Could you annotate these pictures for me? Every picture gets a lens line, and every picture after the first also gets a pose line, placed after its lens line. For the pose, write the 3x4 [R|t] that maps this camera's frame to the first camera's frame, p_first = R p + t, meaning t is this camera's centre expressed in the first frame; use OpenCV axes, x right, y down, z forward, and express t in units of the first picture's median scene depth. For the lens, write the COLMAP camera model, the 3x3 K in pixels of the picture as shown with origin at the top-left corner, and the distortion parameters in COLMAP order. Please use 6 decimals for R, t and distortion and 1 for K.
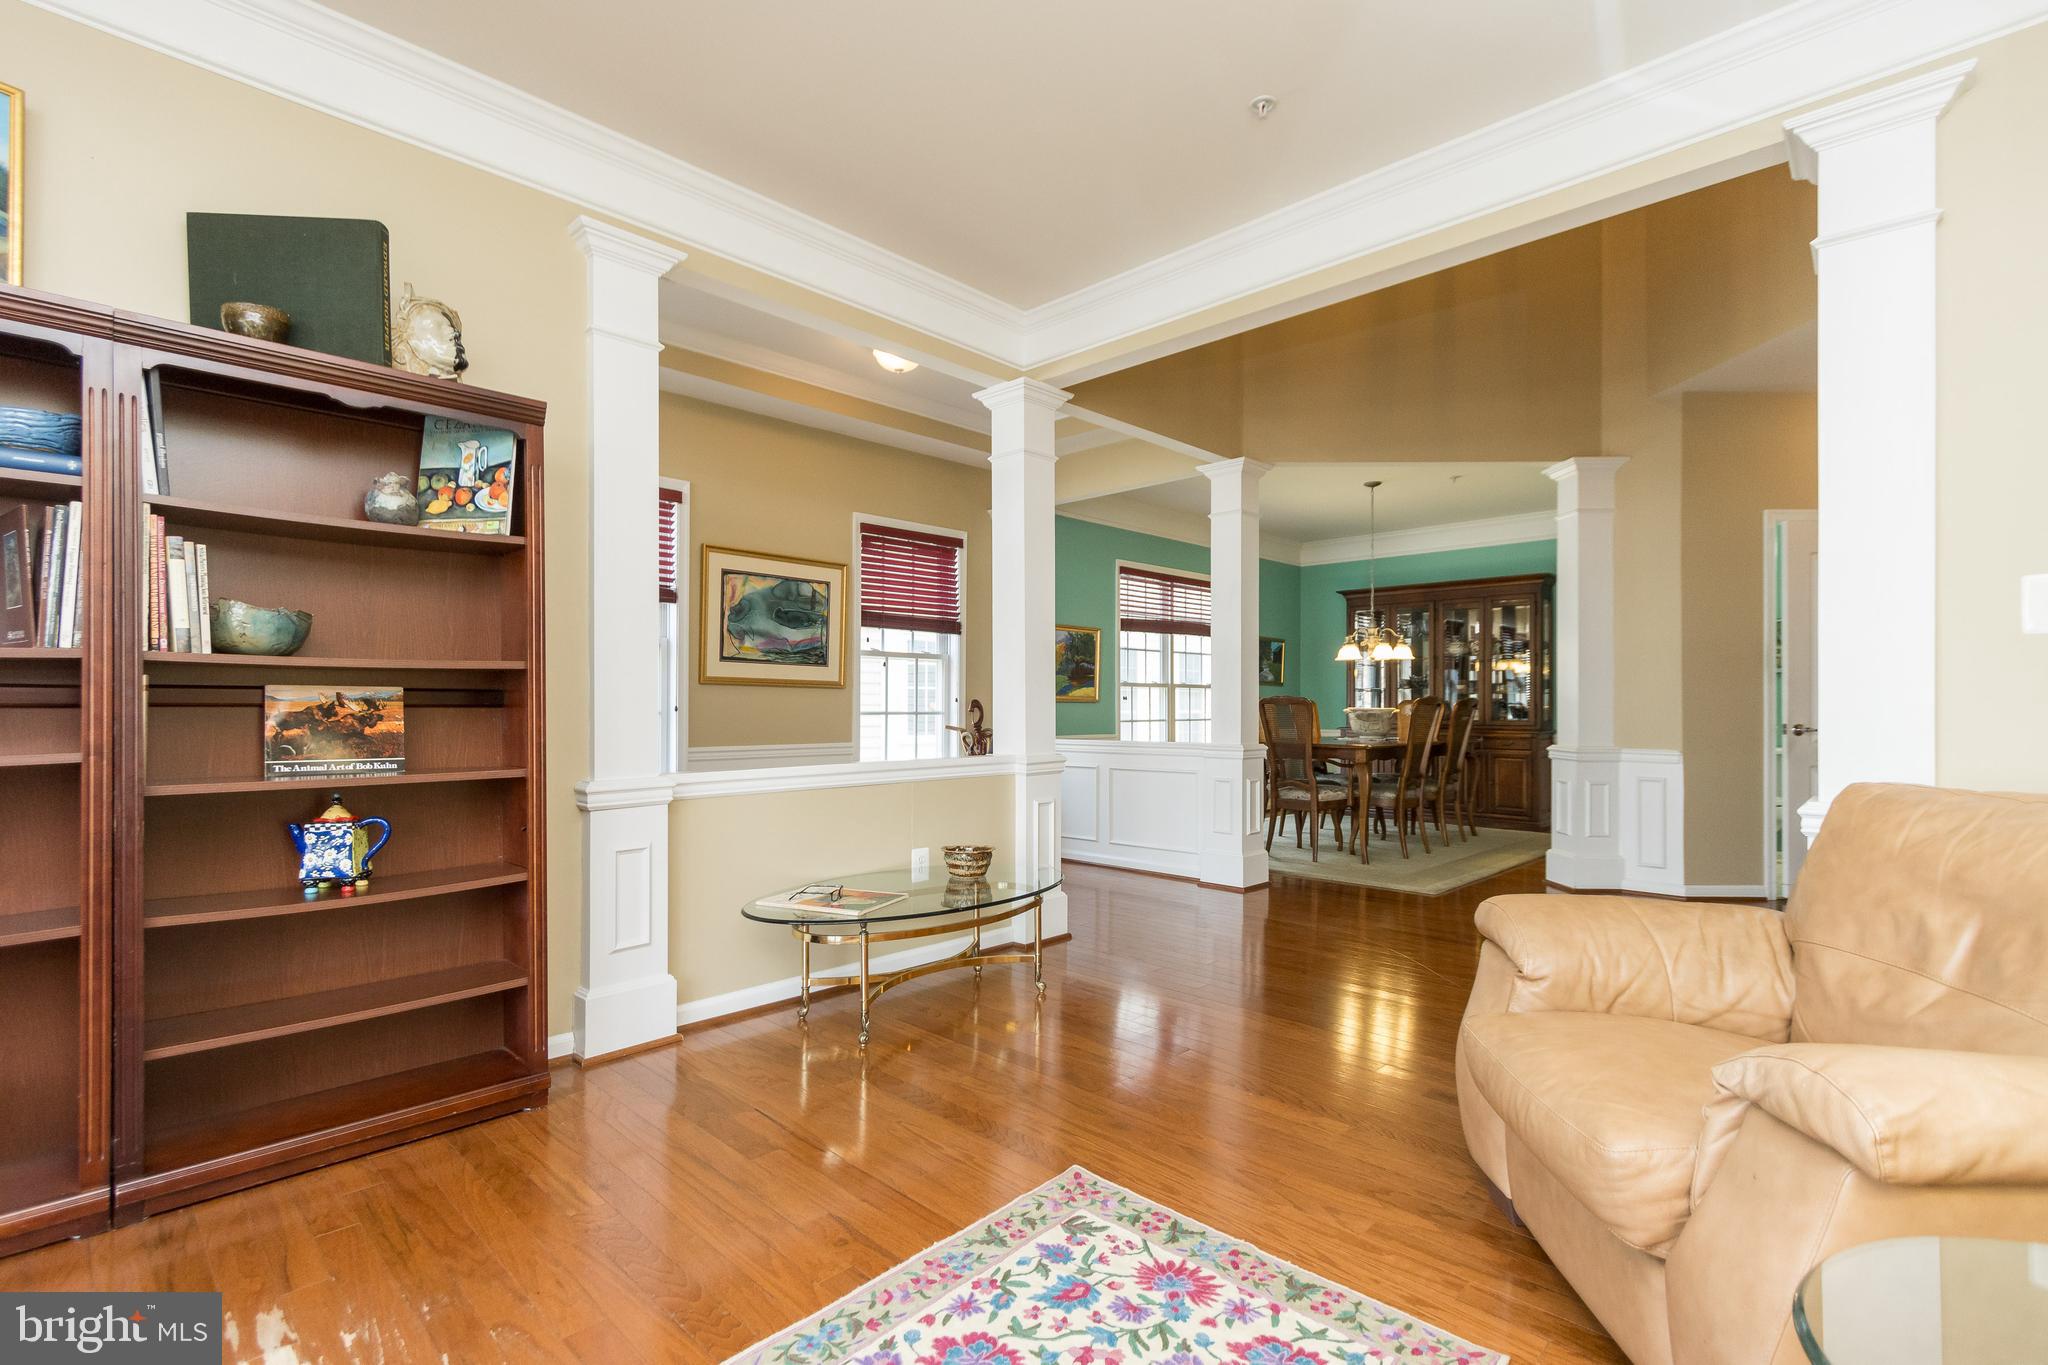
lens RADIAL K [[946.8, 0, 987.2], [0, 946.8, 715.4], [0, 0, 1]] dist [-0.000535, -0.001026]
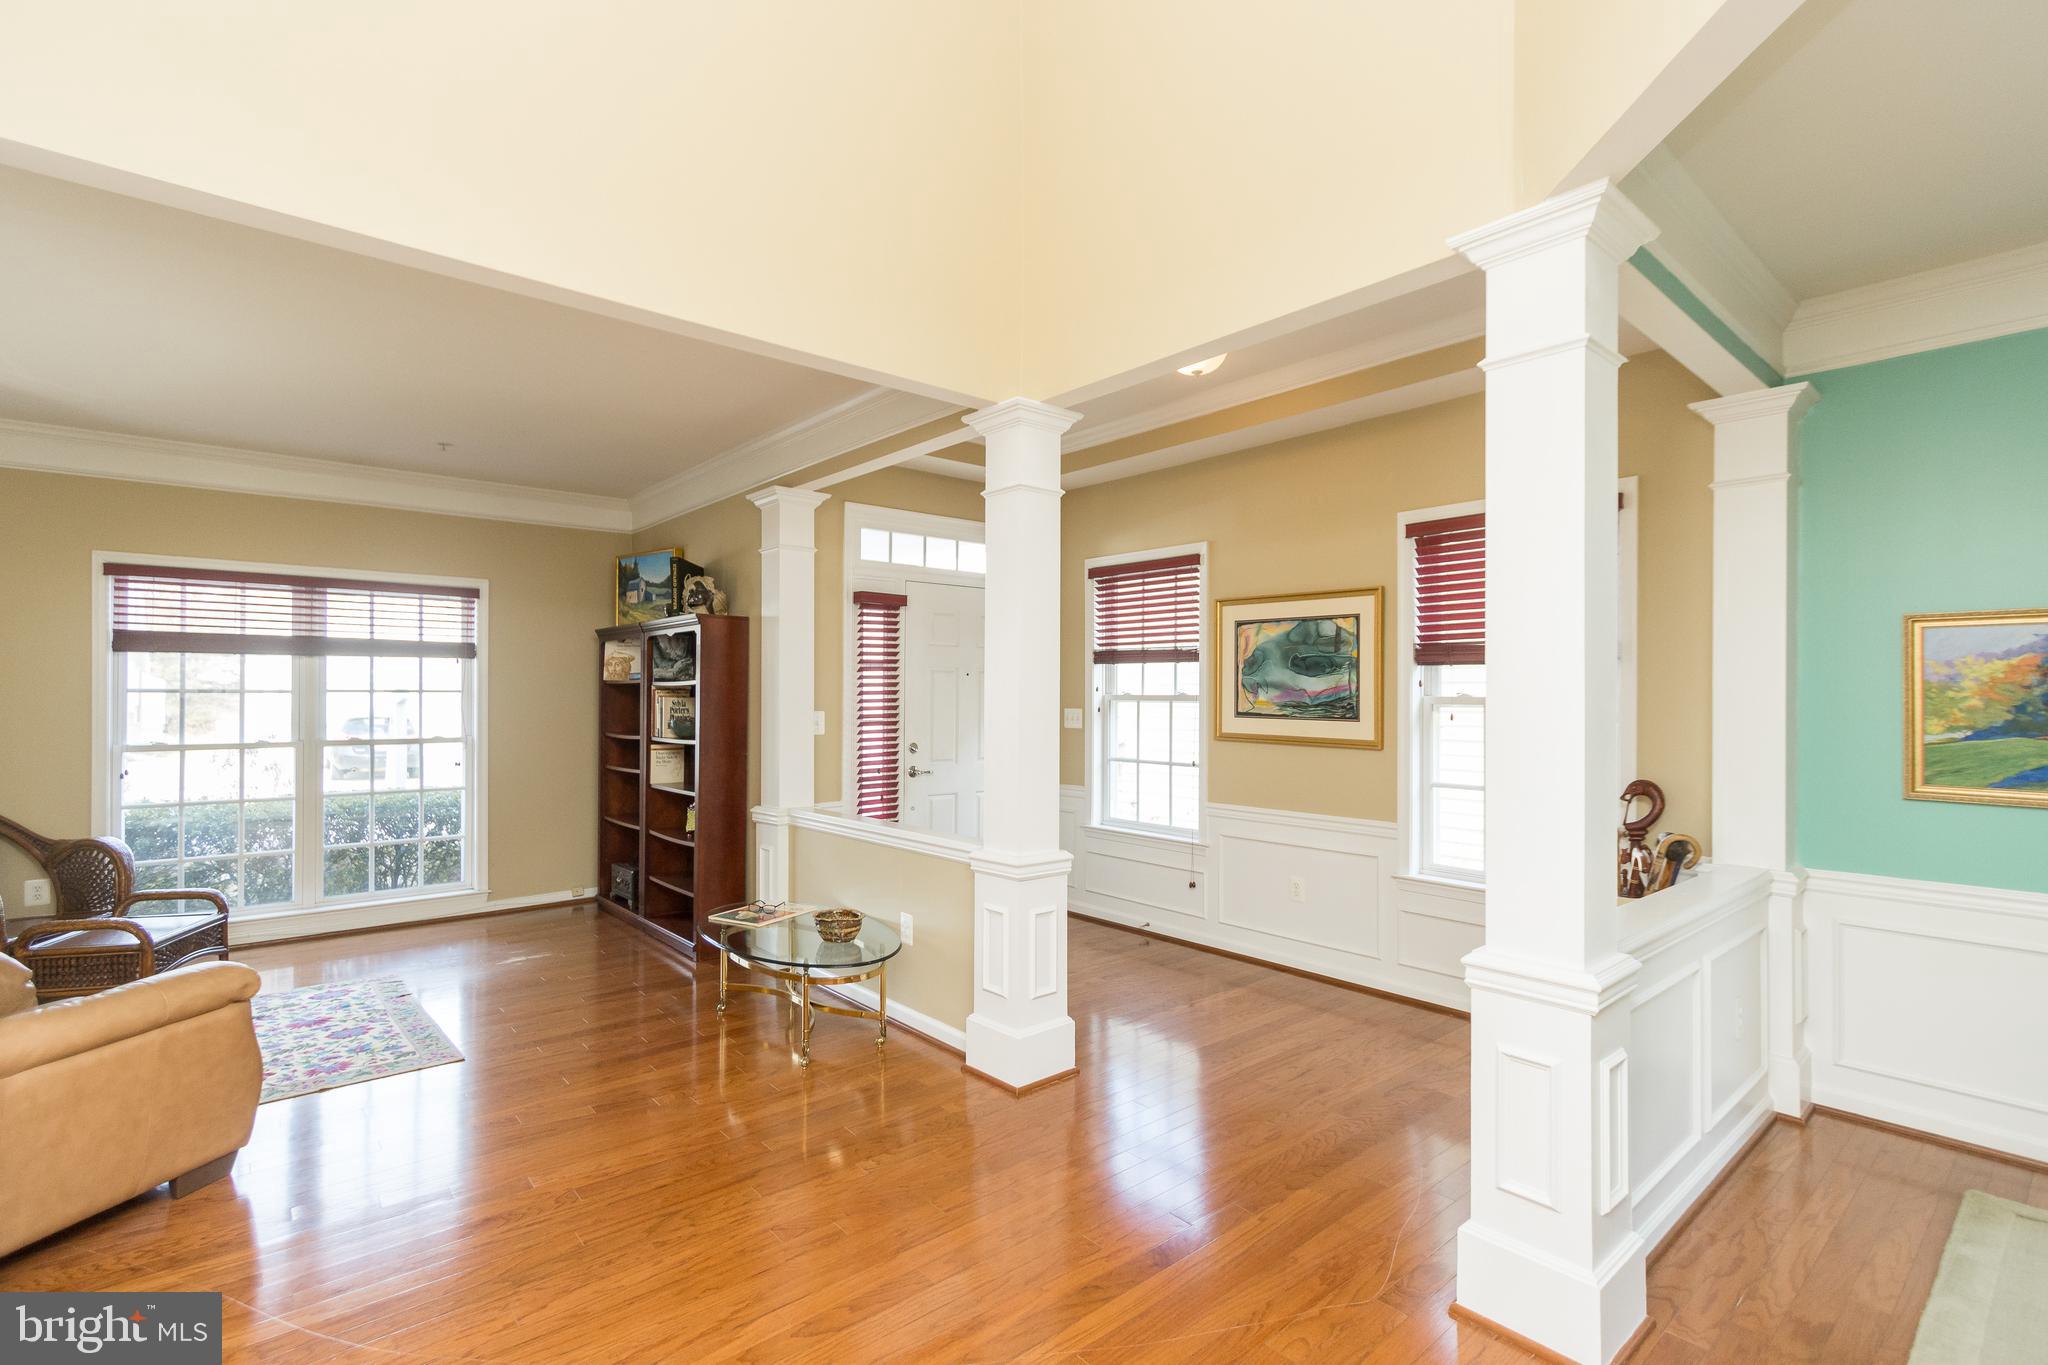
lens RADIAL K [[946.8, 0, 1022.2], [0, 946.8, 694.9], [0, 0, 1]] dist [-0.000535, -0.001026]
pose [[-0.070336, -0.000942, -0.997523, 1.247837], [-0.012594, 0.999921, -0.000057, -0.138111], [0.997444, 0.012559, -0.070342, 1.529695]]
